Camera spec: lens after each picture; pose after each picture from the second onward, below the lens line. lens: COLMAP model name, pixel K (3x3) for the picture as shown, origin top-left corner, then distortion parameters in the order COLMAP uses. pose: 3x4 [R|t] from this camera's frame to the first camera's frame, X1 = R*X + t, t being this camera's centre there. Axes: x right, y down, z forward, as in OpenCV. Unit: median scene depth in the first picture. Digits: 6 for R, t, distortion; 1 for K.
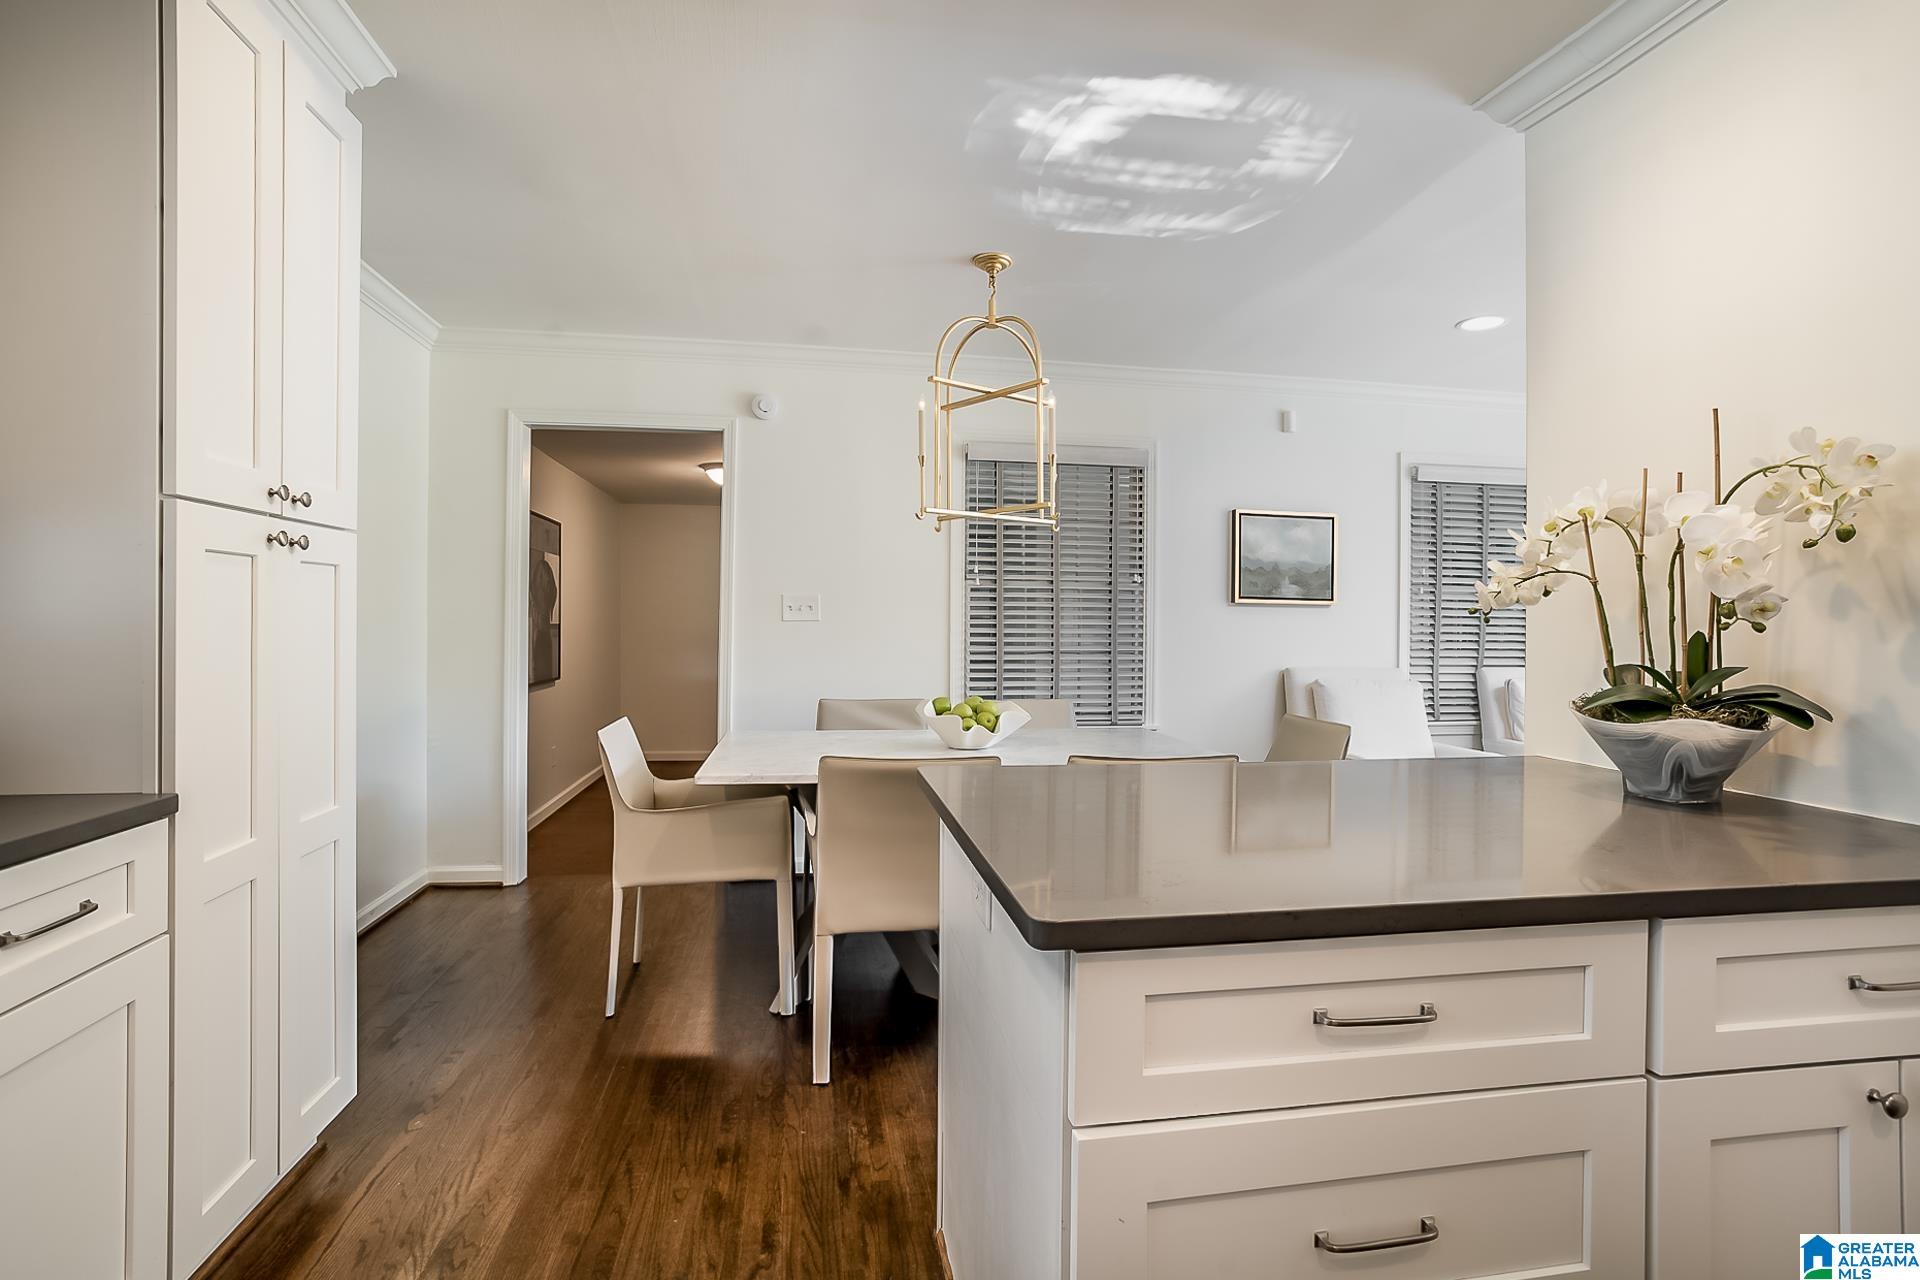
lens RADIAL K [[934.9, 0, 959.7], [0, 934.9, 630.1], [0, 0, 1]] dist [-0.027701, 0.001329]
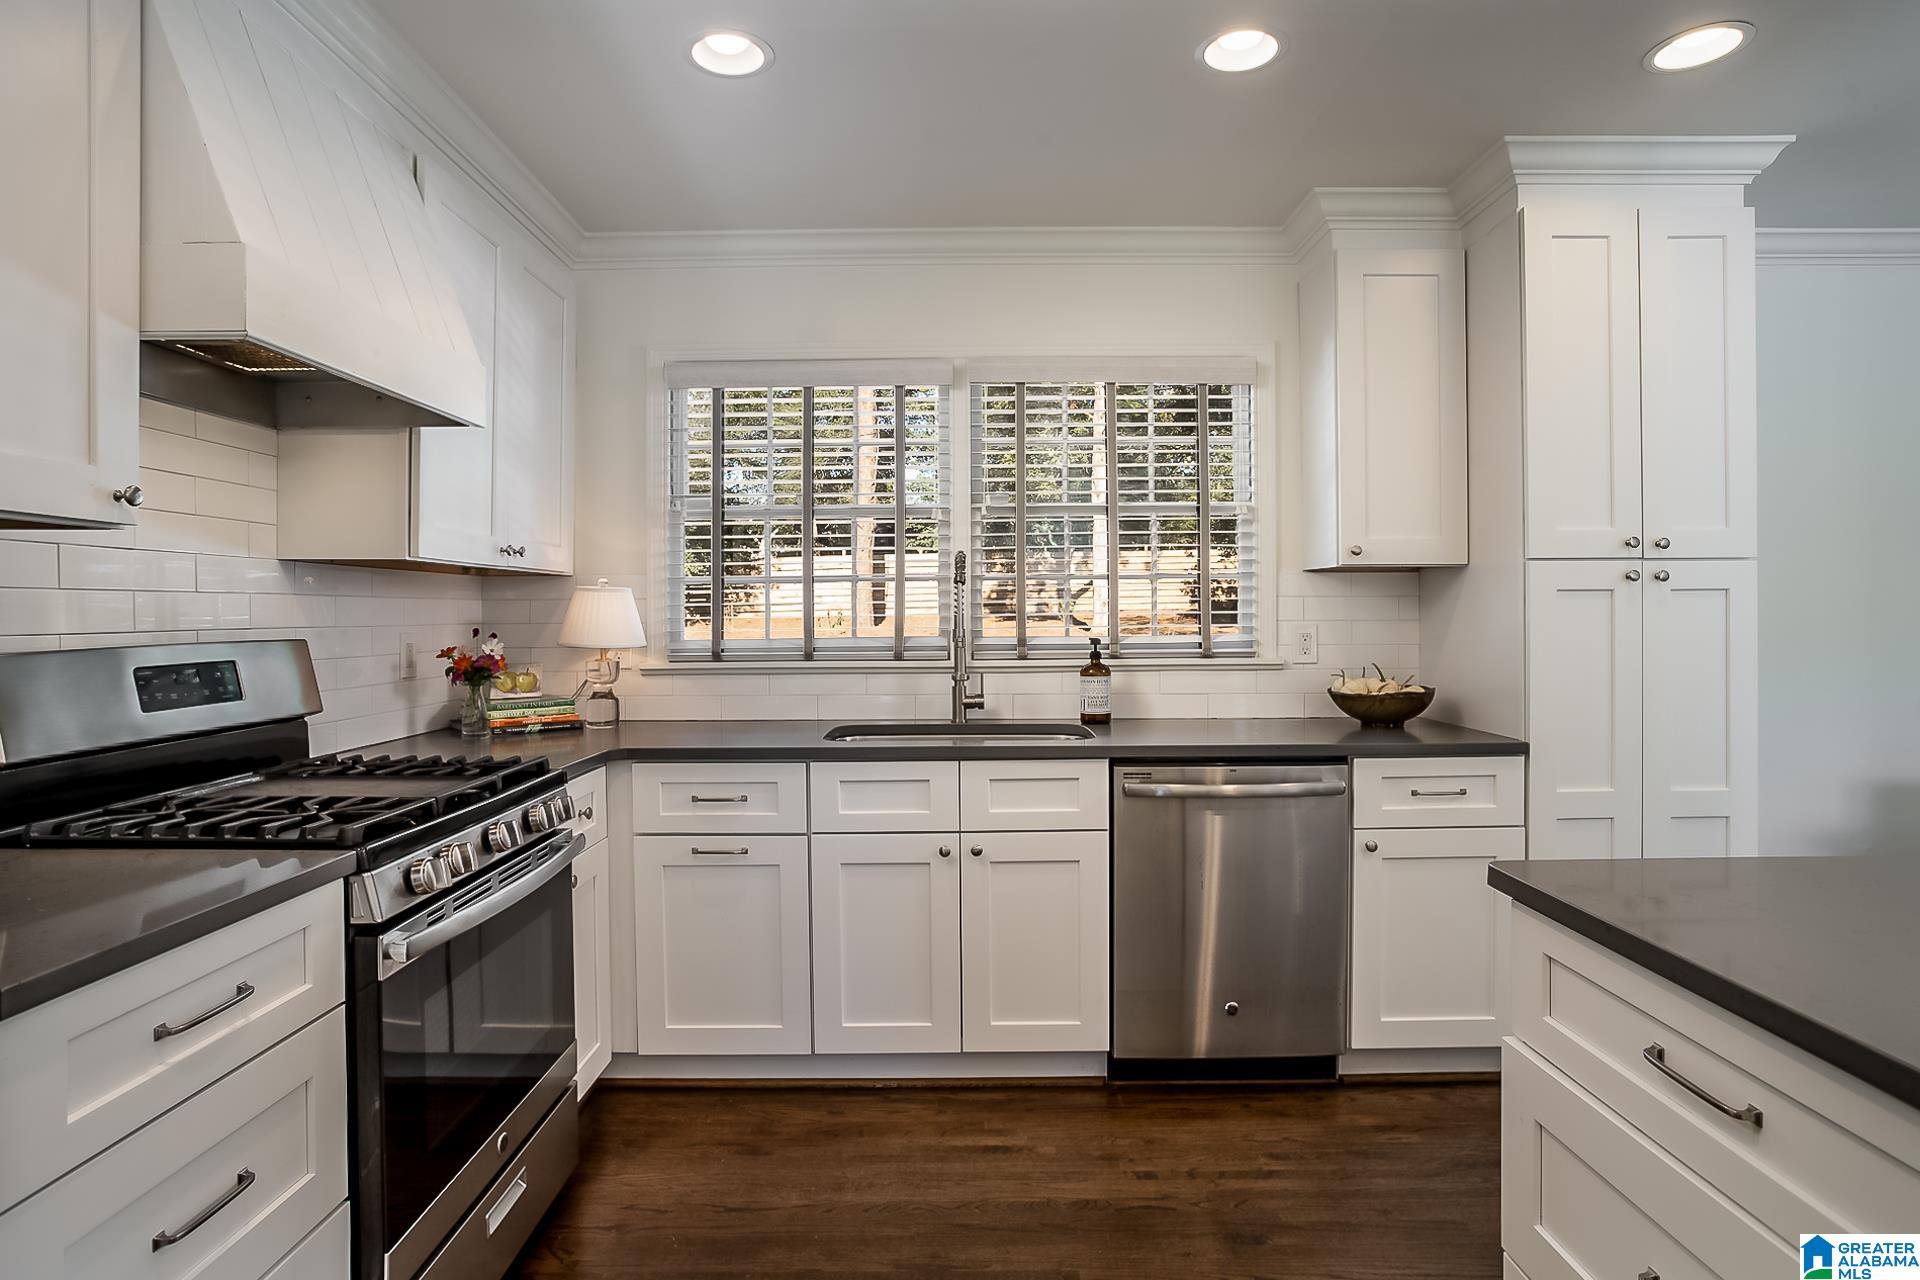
lens RADIAL K [[1030.1, 0, 952.2], [0, 1030.1, 604.5], [0, 0, 1]] dist [0.000677, 0.002383]
pose [[-0.168256, -0.017690, -0.985585, 0.350132], [-0.003528, 0.999843, -0.017344, -0.009458], [0.985737, 0.000559, -0.168292, 0.094400]]
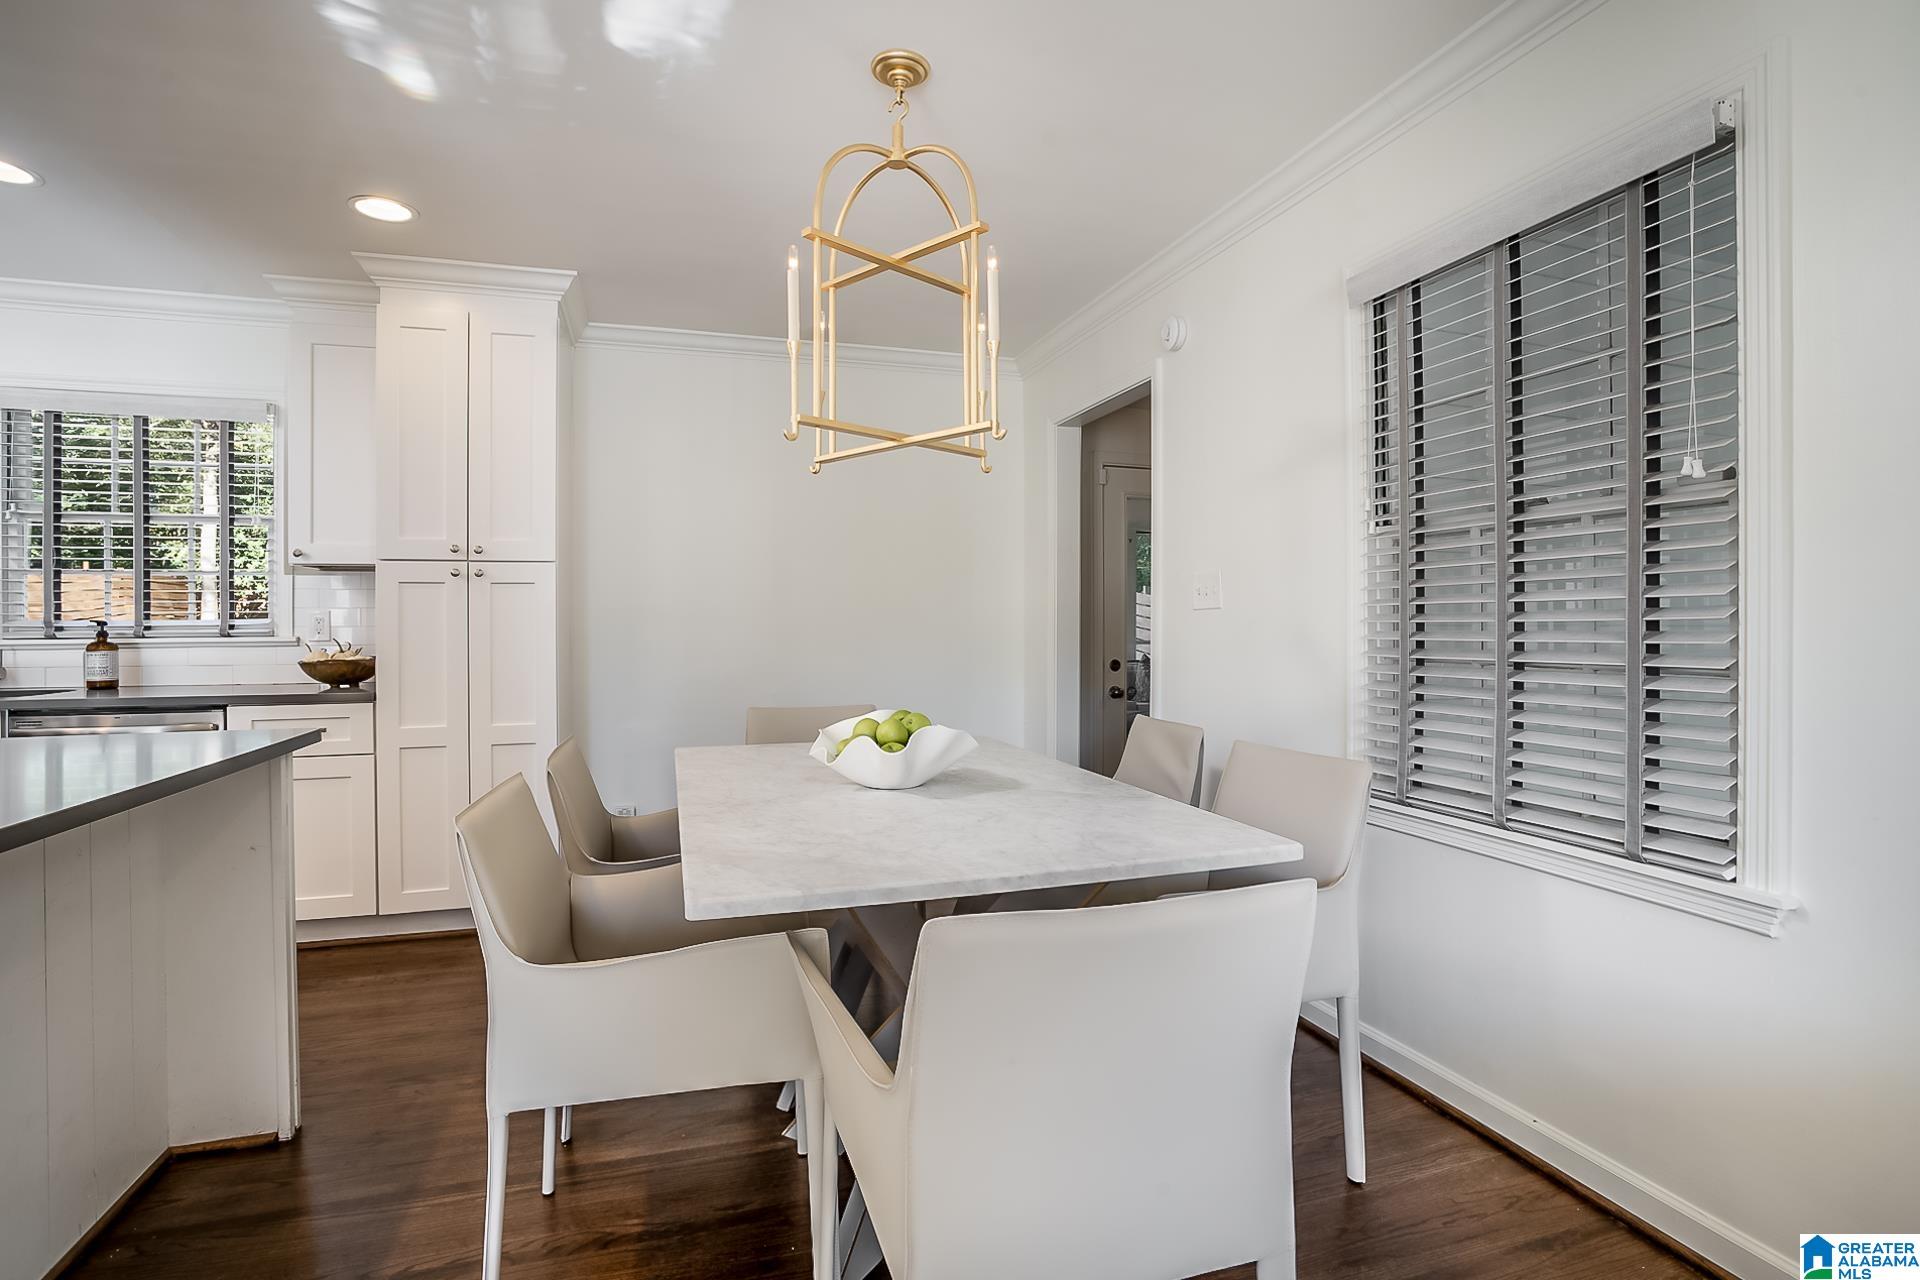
lens RADIAL K [[934.9, 0, 944.8], [0, 934.9, 627.3], [0, 0, 1]] dist [-0.027701, 0.001329]
pose [[0.119298, -0.002384, -0.992856, 0.488193], [0.000114, 0.999997, -0.002387, 0.007615], [0.992859, 0.000171, 0.119298, 0.662710]]
